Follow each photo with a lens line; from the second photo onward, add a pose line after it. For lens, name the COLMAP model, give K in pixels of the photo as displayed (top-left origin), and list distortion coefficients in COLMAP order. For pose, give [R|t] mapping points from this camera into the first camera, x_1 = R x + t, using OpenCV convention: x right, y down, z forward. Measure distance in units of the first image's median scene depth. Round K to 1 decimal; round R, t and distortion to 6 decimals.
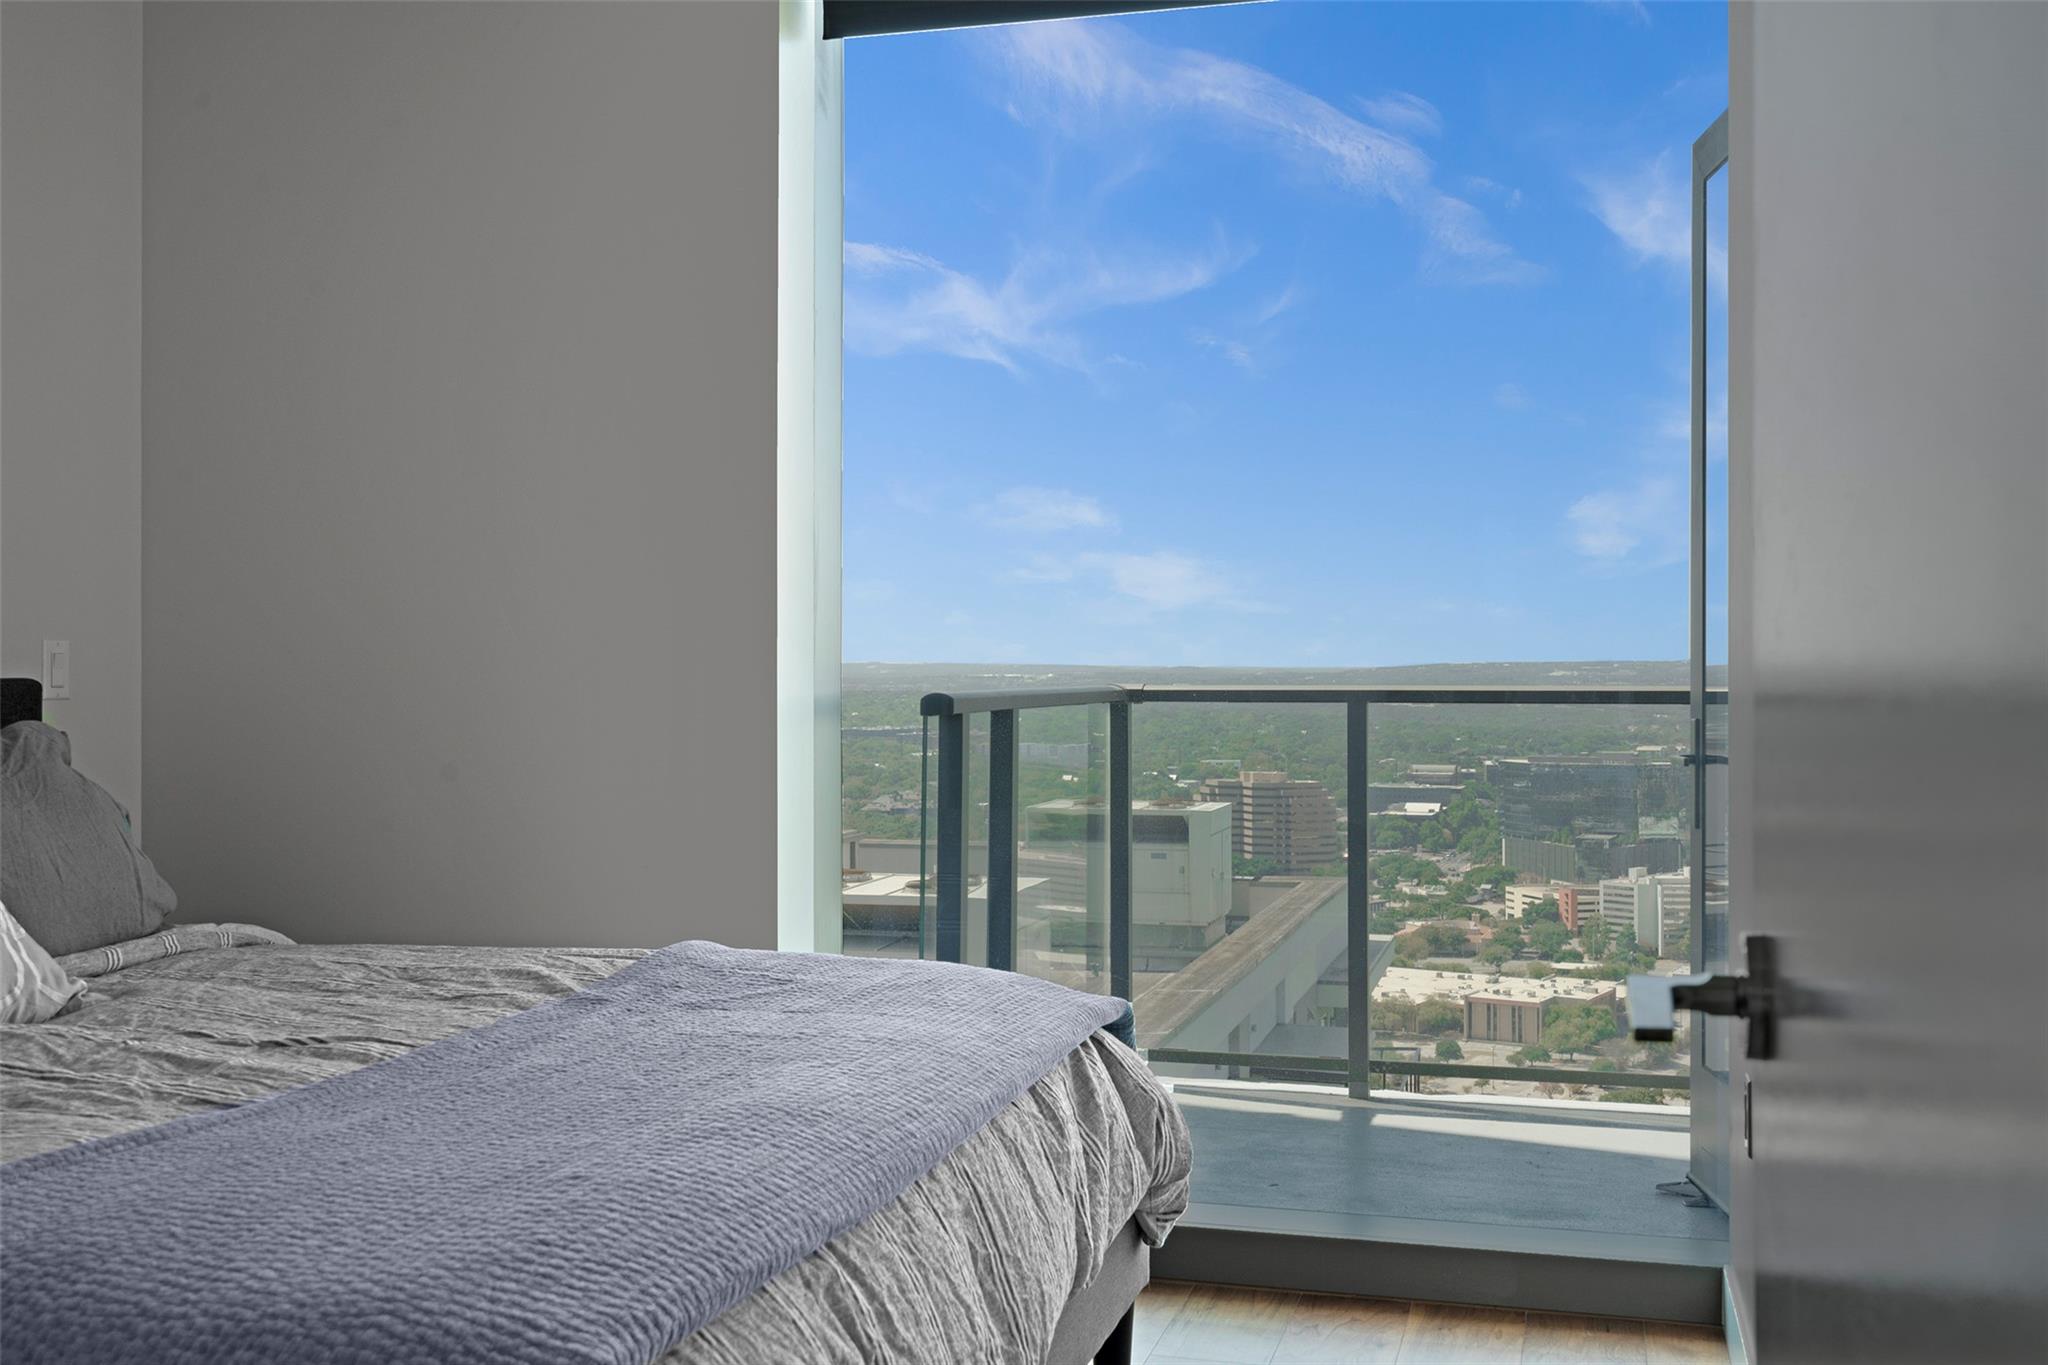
lens RADIAL K [[2037.1, 0, 1039.4], [0, 2037.1, 663.2], [0, 0, 1]] dist [-0.001346, 0.000000]
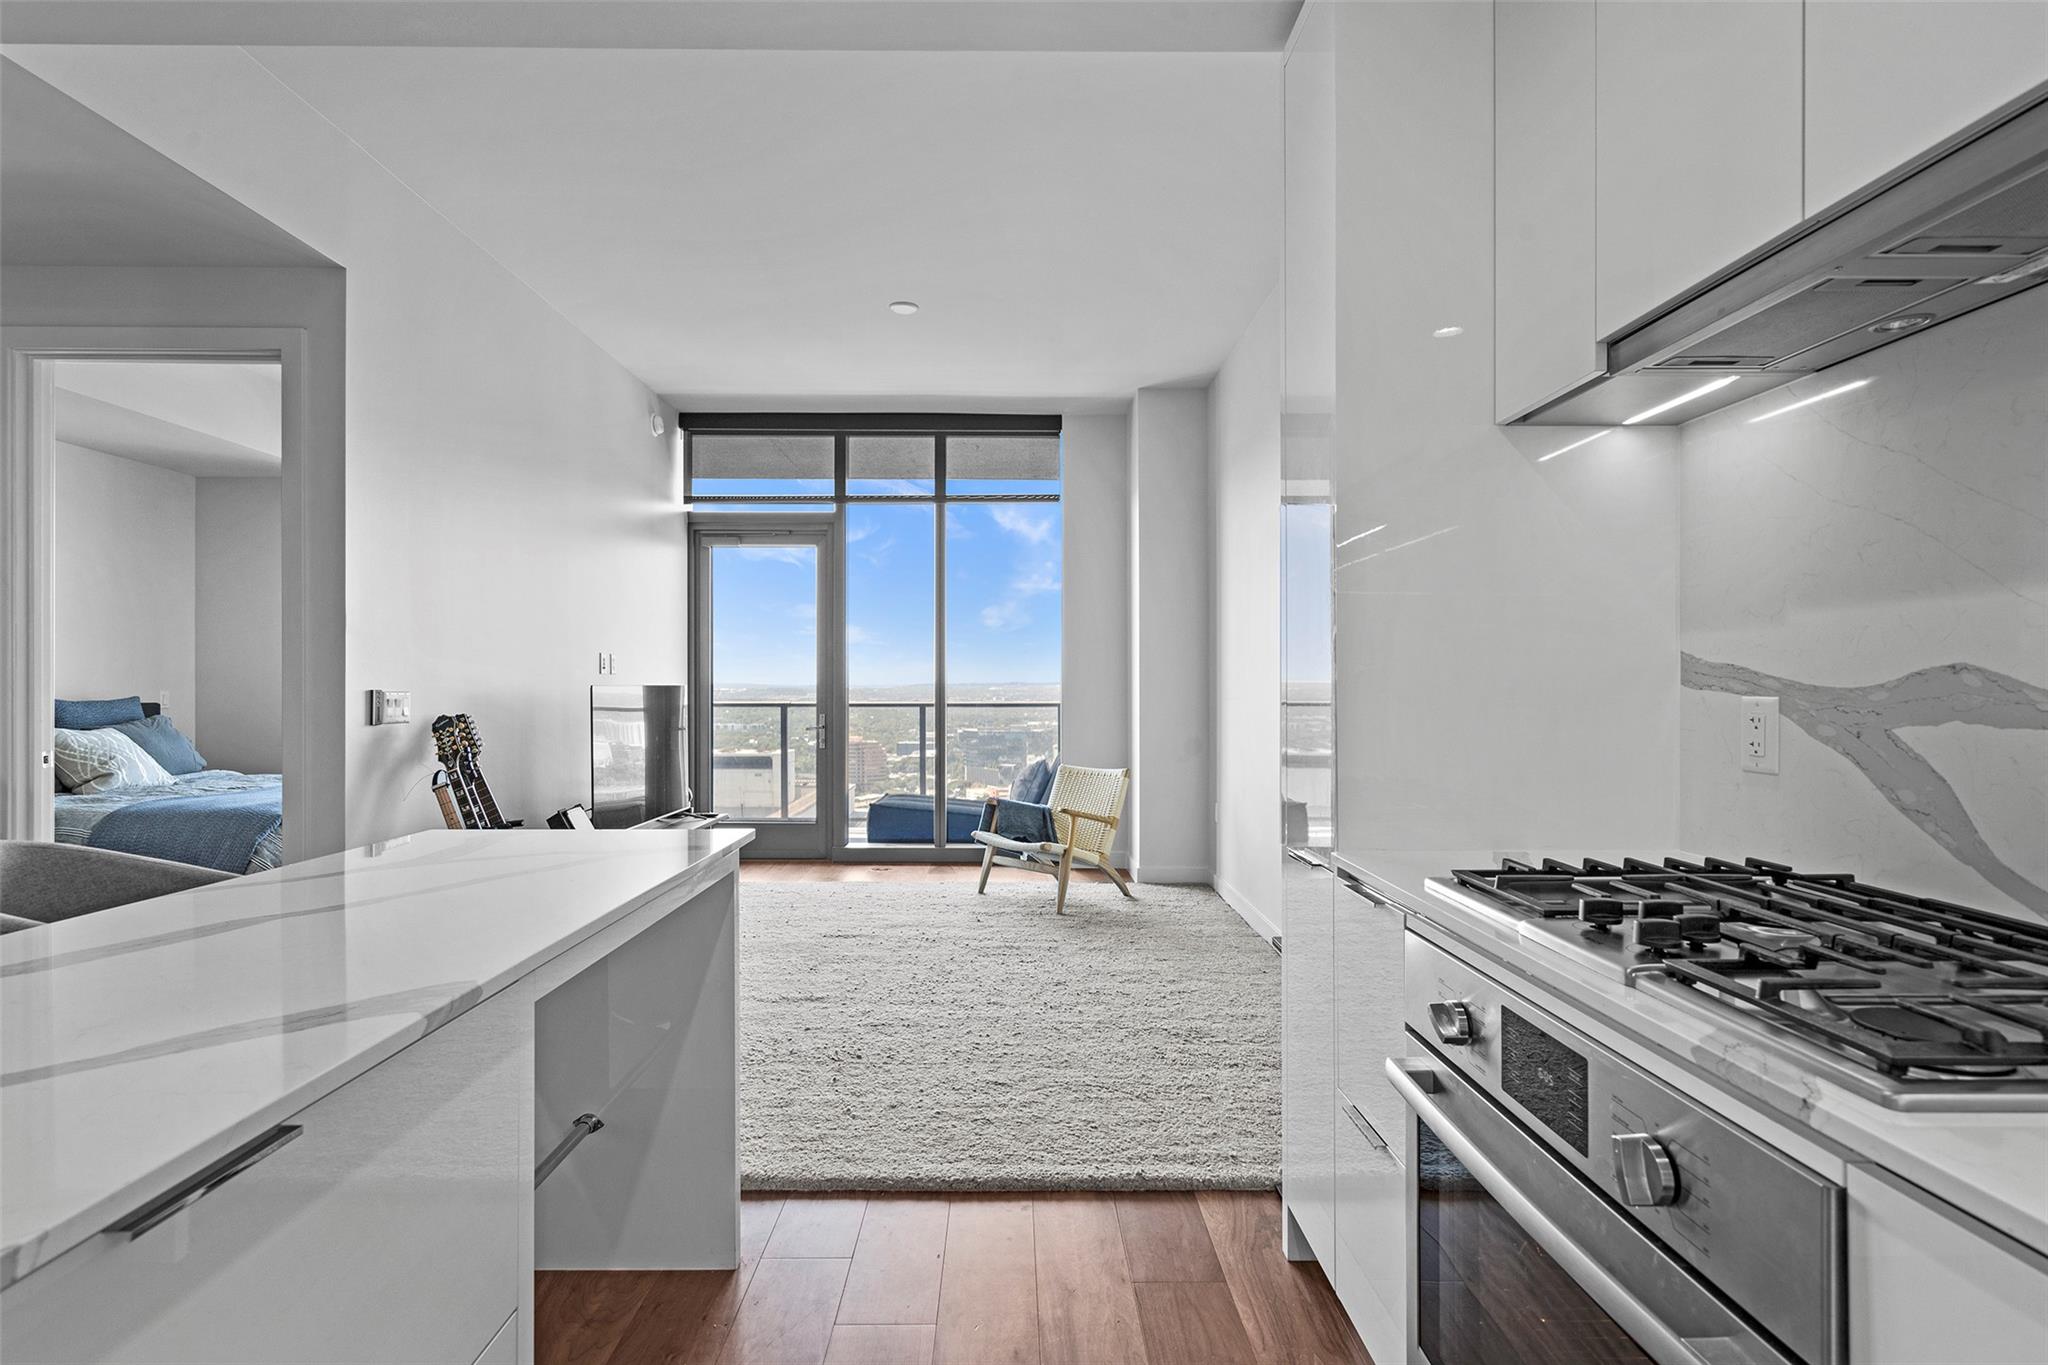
lens RADIAL K [[998.1, 0, 1014.5], [0, 998.1, 684.8], [0, 0, 1]] dist [-0.001707, 0.003936]
pose [[0.964473, 0.000603, 0.264180, 0.376919], [-0.001060, 0.999998, 0.001586, -0.022498], [-0.264179, -0.001810, 0.964472, -0.836045]]
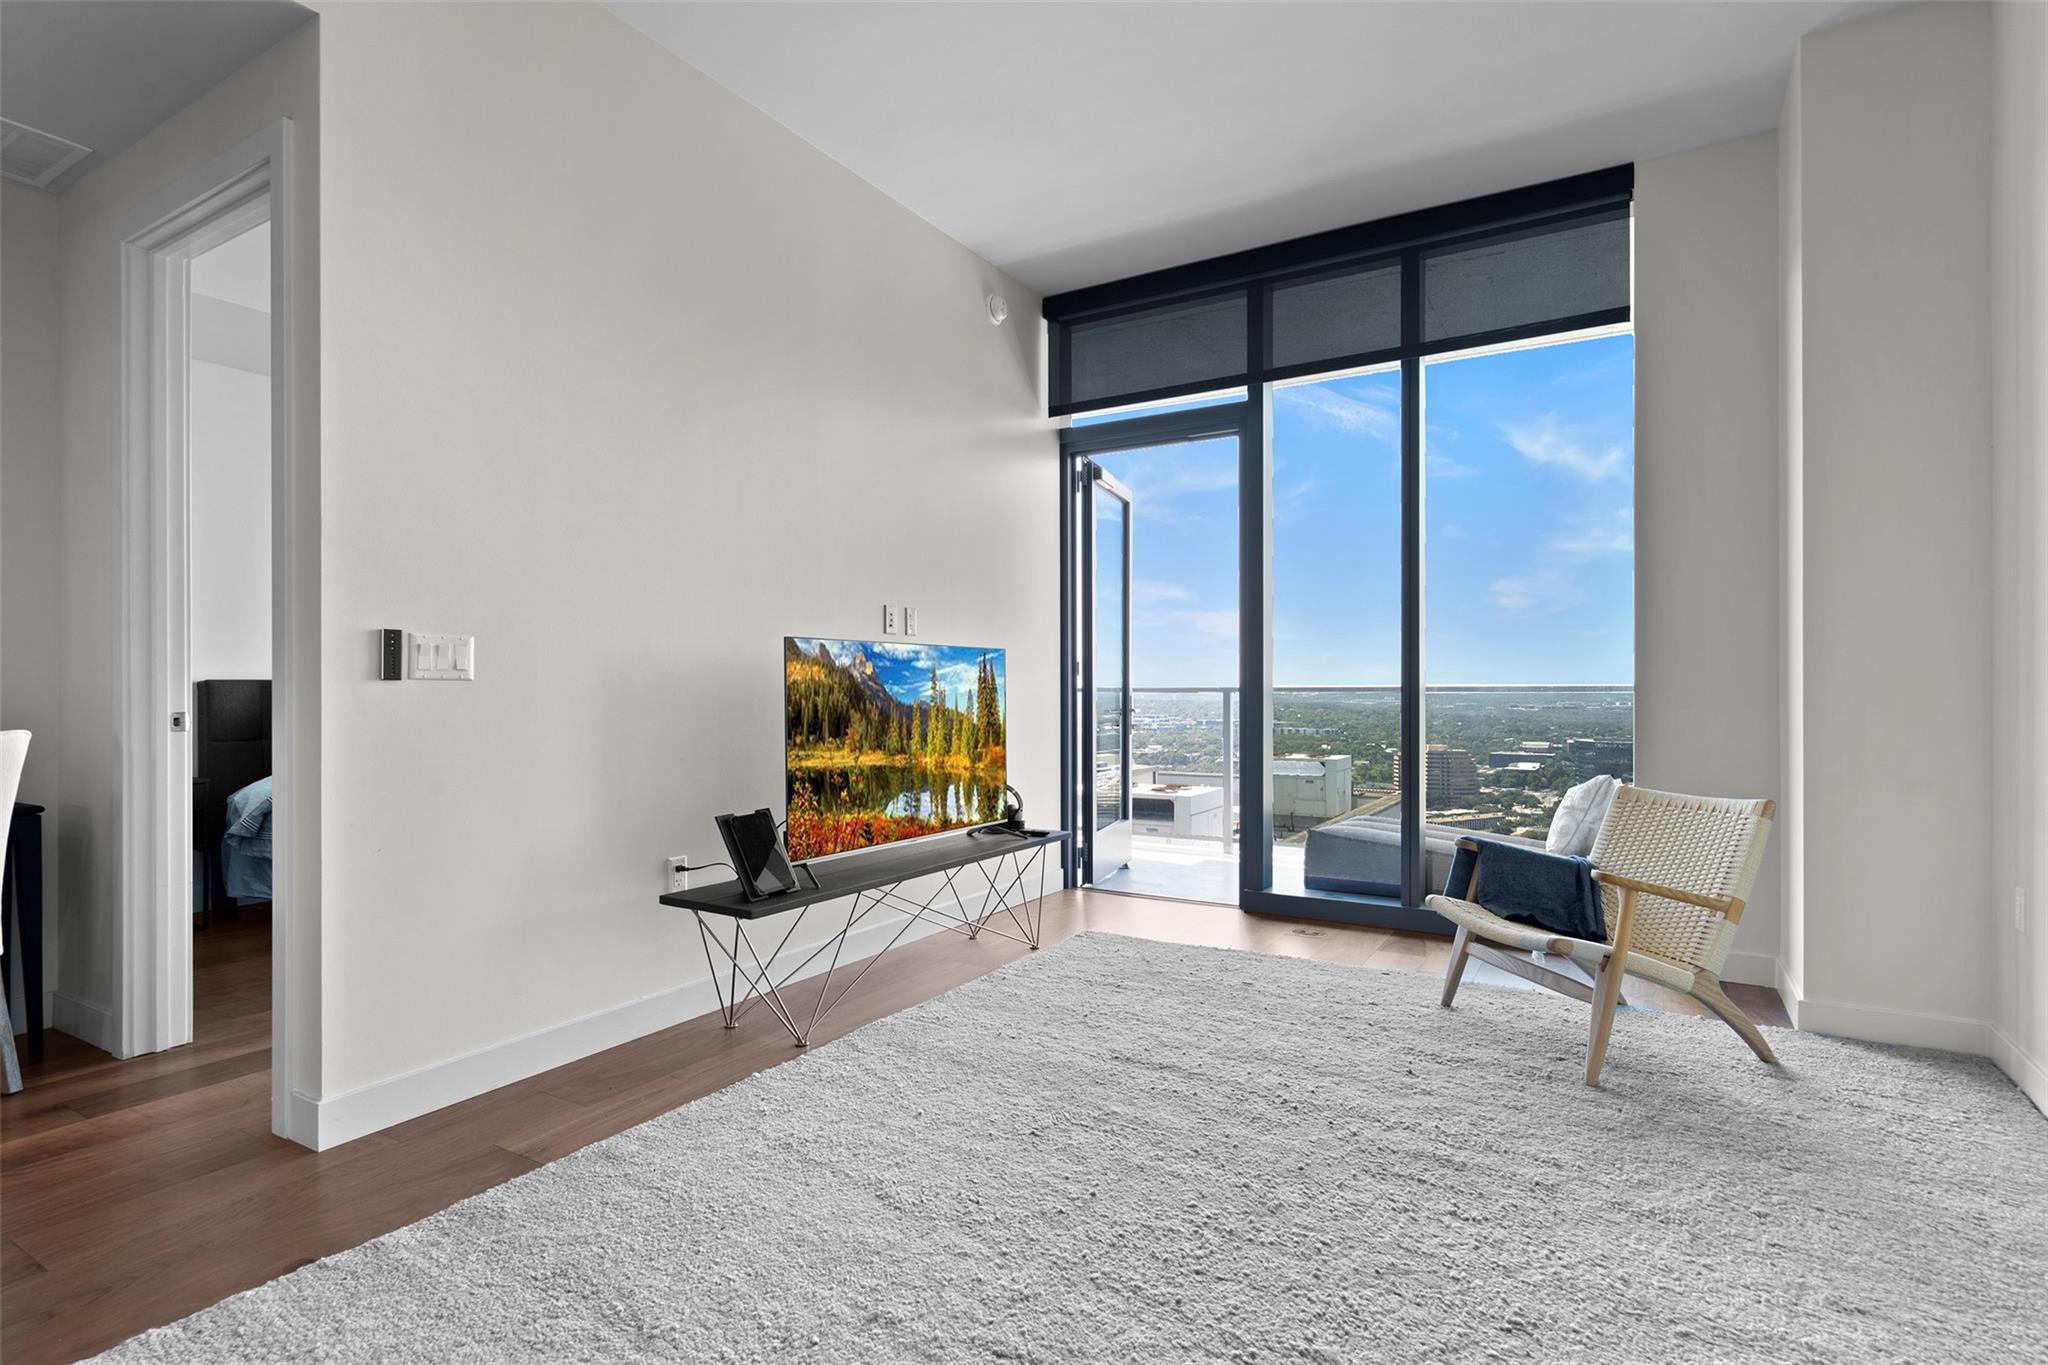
lens RADIAL K [[998.1, 0, 1022.0], [0, 998.1, 706.1], [0, 0, 1]] dist [-0.001707, 0.003936]
pose [[0.958825, 0.002347, -0.283987, 0.586716], [0.002506, 0.999857, 0.016724, 0.017470], [0.283986, -0.016747, 0.958682, -0.363877]]
